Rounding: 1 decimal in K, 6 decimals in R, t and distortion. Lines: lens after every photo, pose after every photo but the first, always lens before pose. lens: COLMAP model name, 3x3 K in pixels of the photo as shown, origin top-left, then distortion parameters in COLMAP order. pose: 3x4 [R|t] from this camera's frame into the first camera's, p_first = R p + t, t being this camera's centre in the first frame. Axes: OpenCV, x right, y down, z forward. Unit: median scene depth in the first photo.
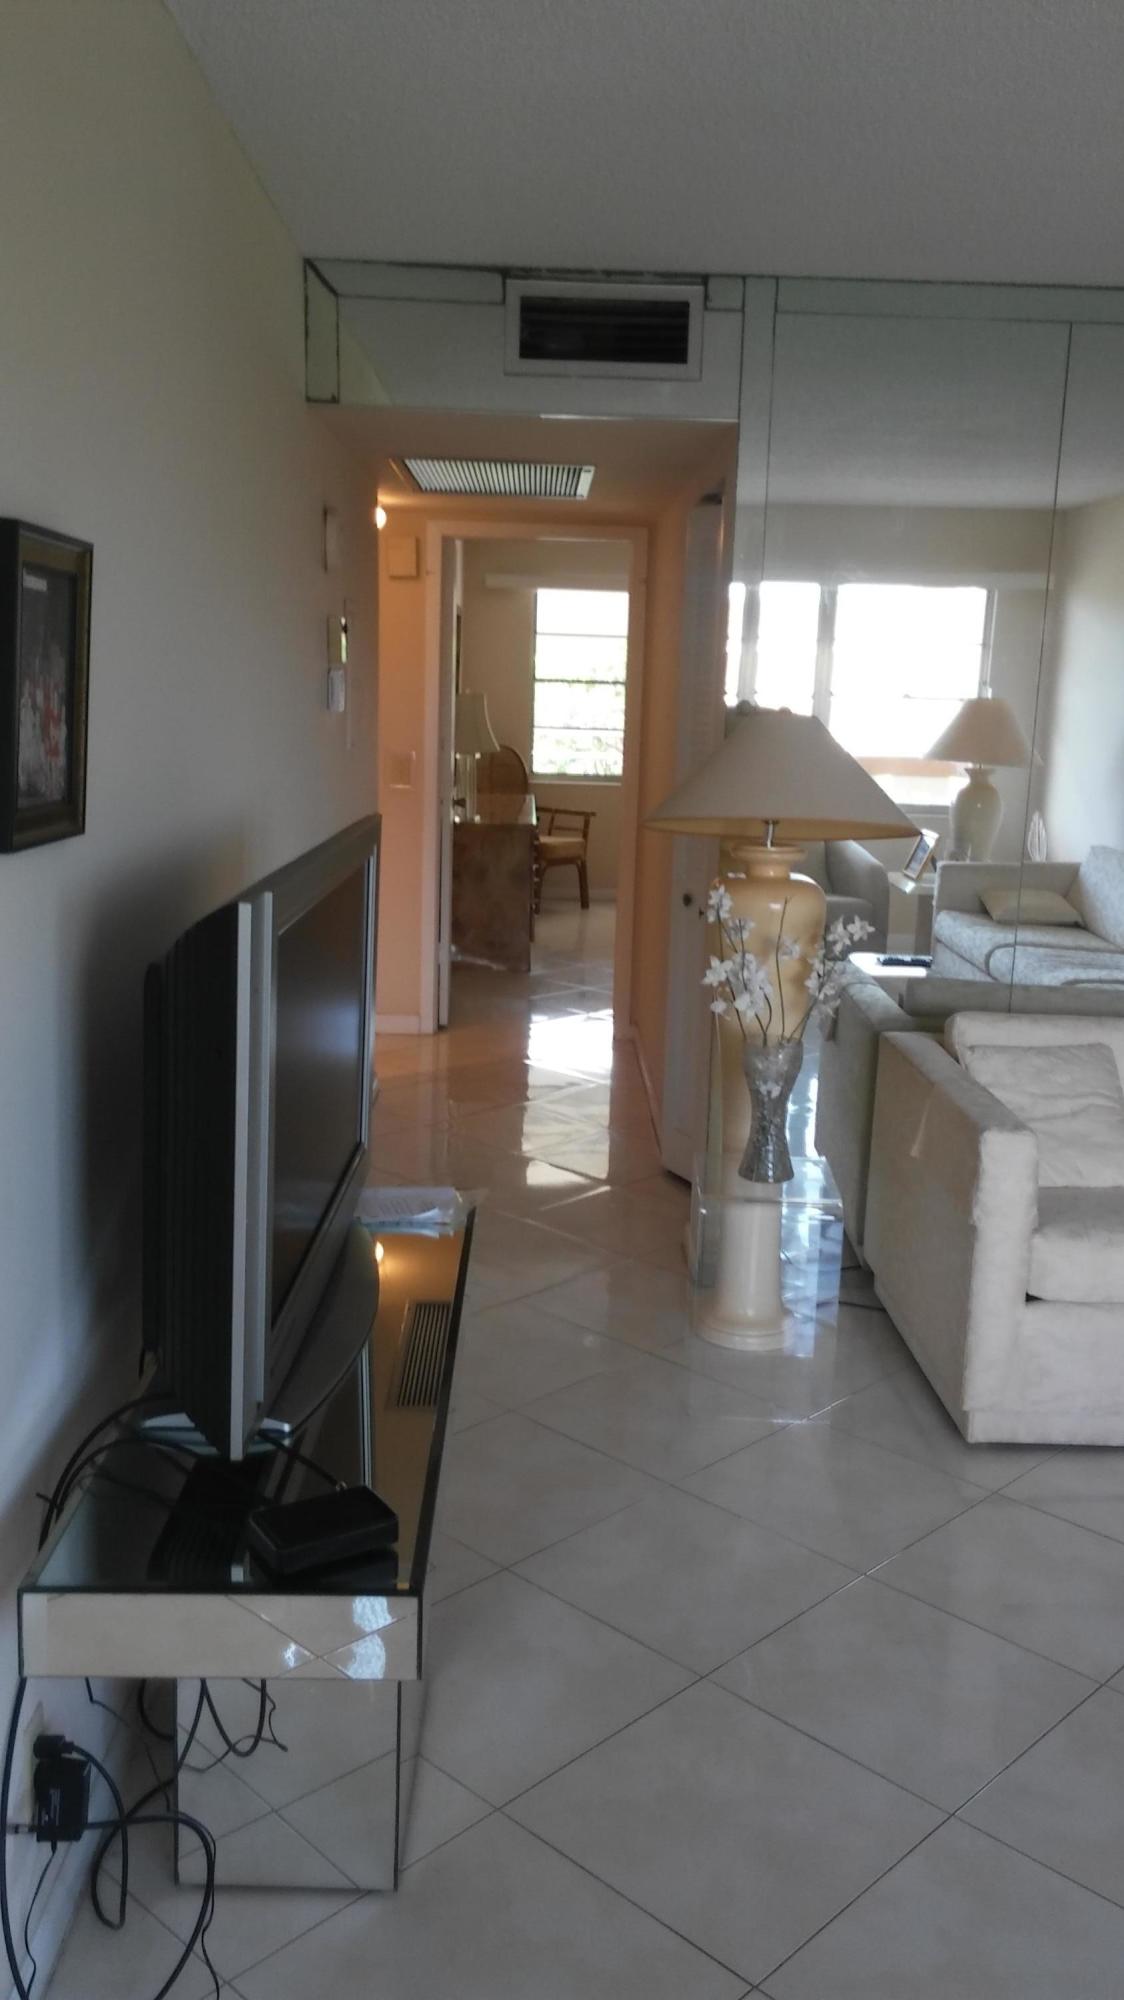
lens RADIAL K [[1787.1, 0, 562.0], [0, 1787.1, 1000.0], [0, 0, 1]] dist [0.067142, 0.000739]
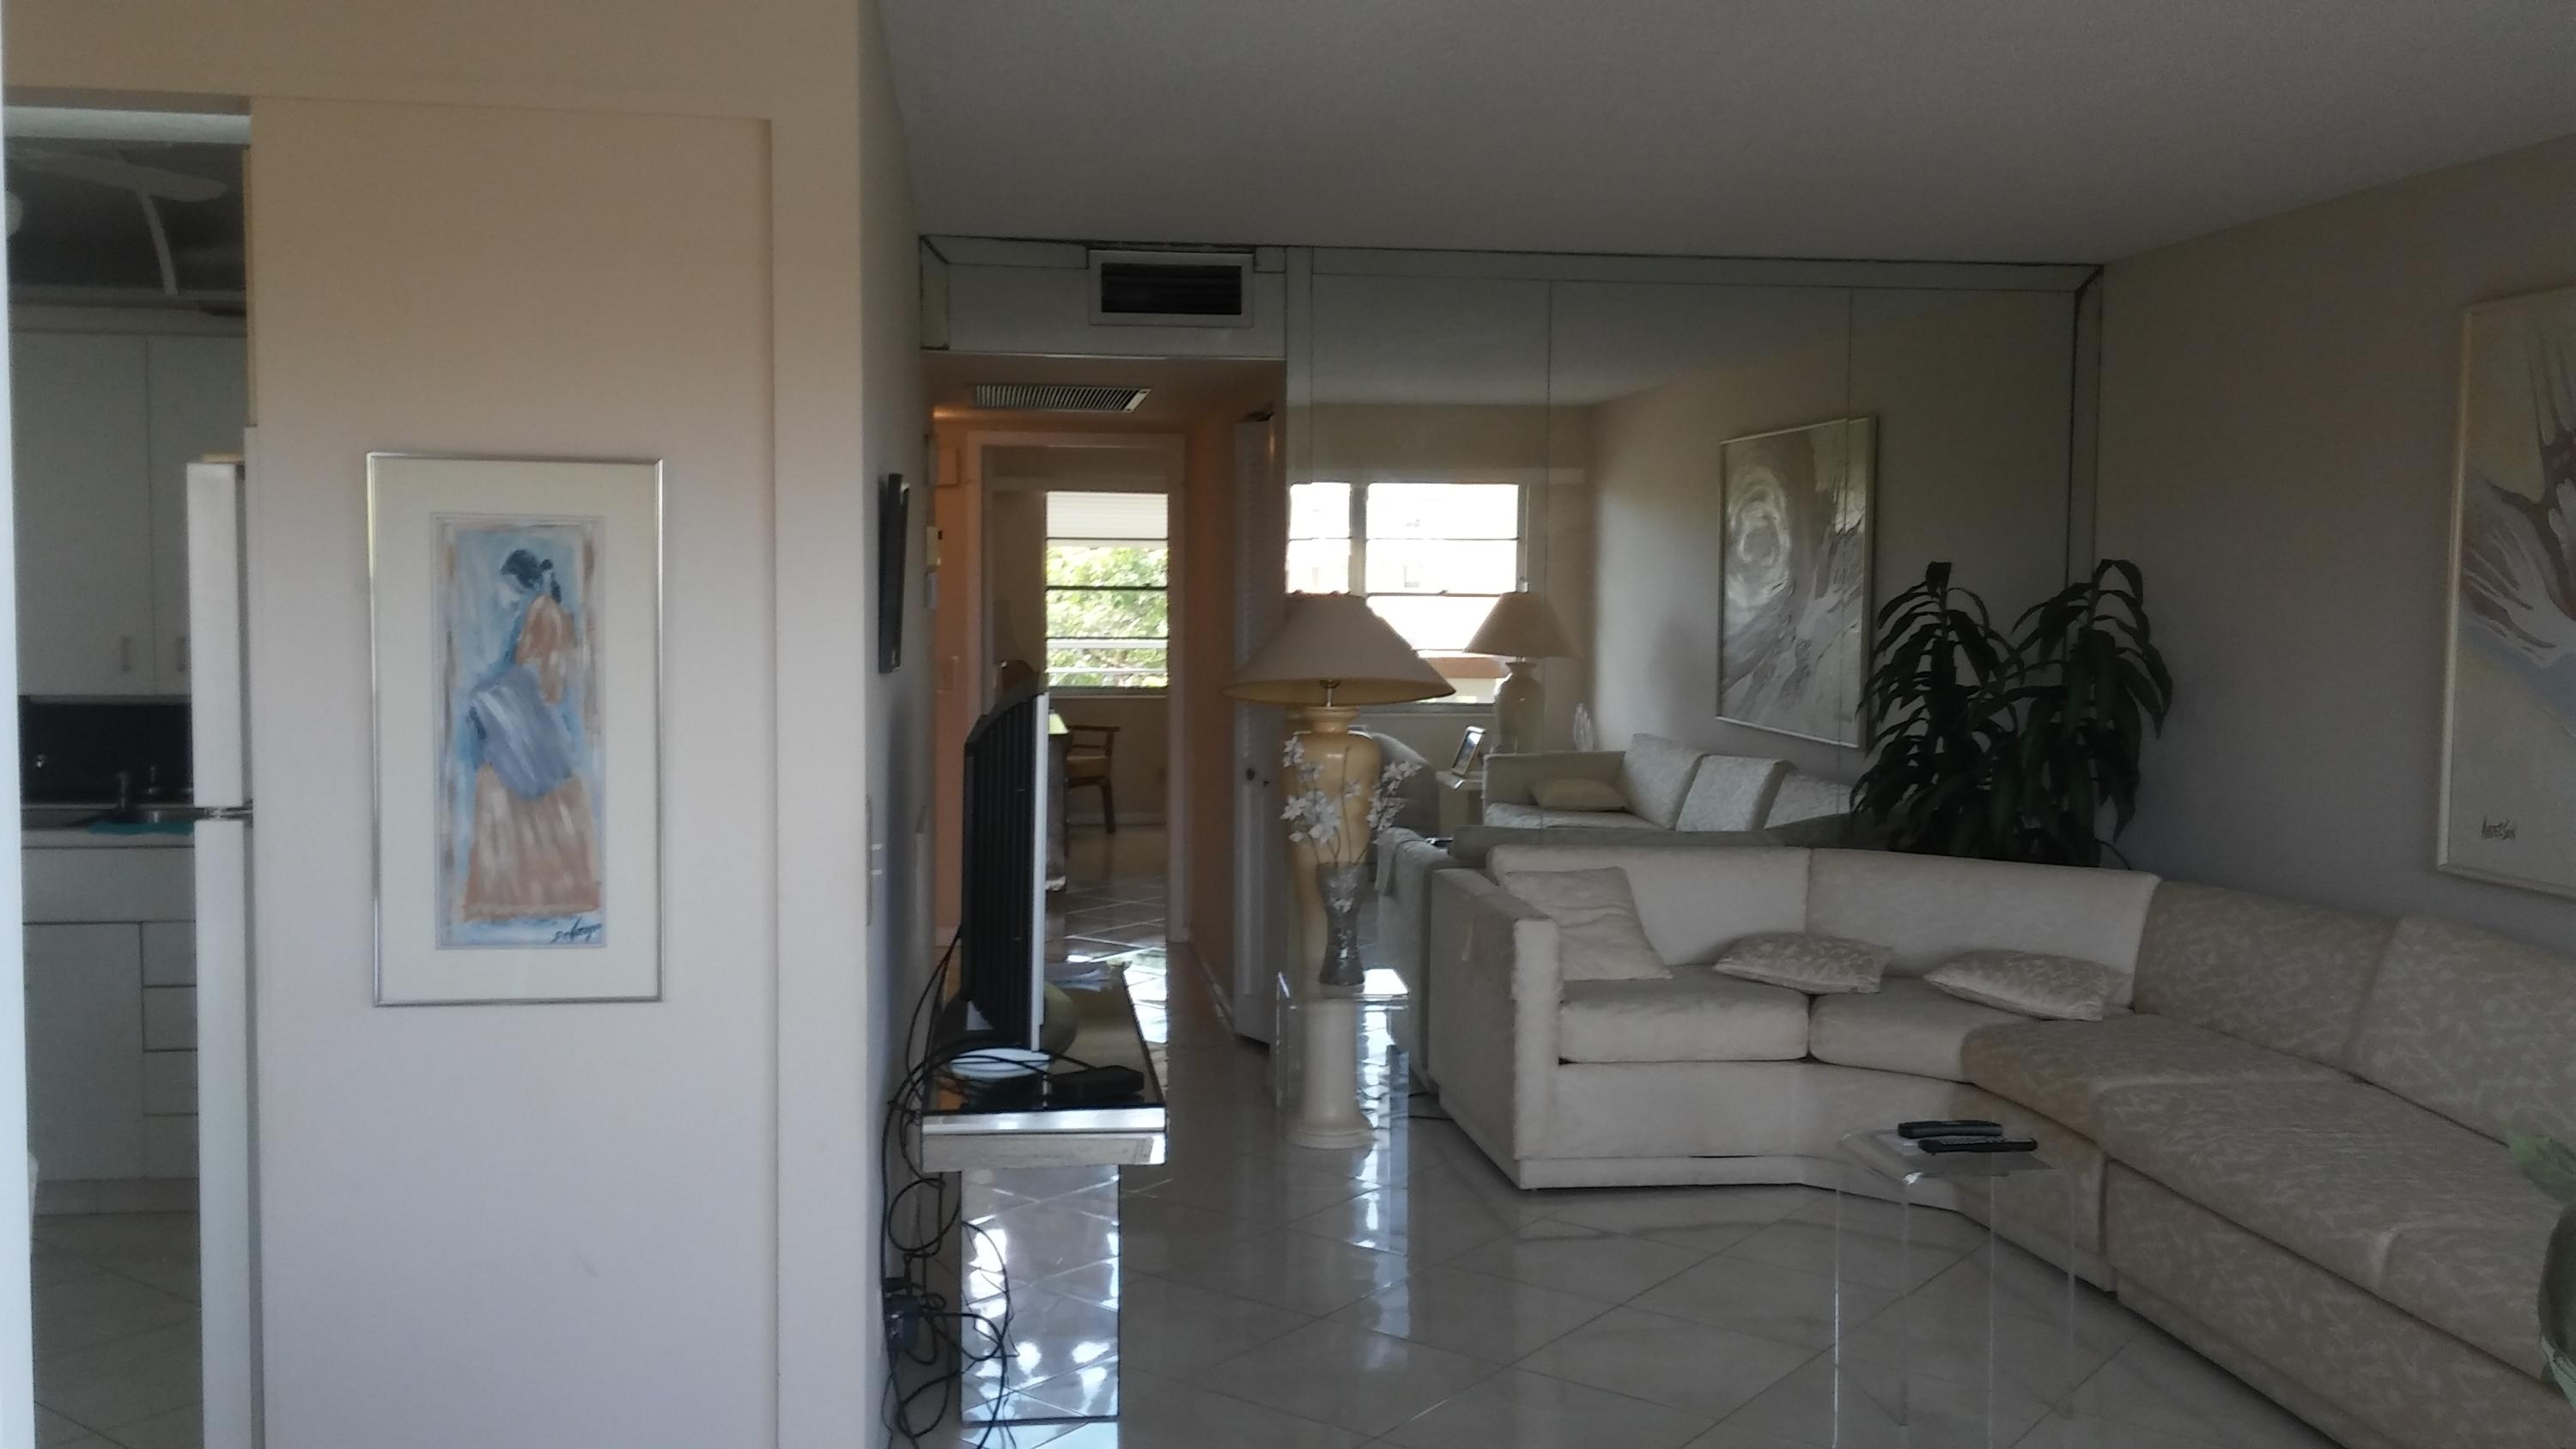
lens RADIAL K [[2302.1, 0, 1288.0], [0, 2302.1, 724.5], [0, 0, 1]] dist [0.067142, 0.000739]
pose [[0.992921, -0.034735, 0.113585, -0.084400], [0.048184, 0.991857, -0.117894, 0.102981], [-0.108565, 0.122532, 0.986509, -0.493587]]
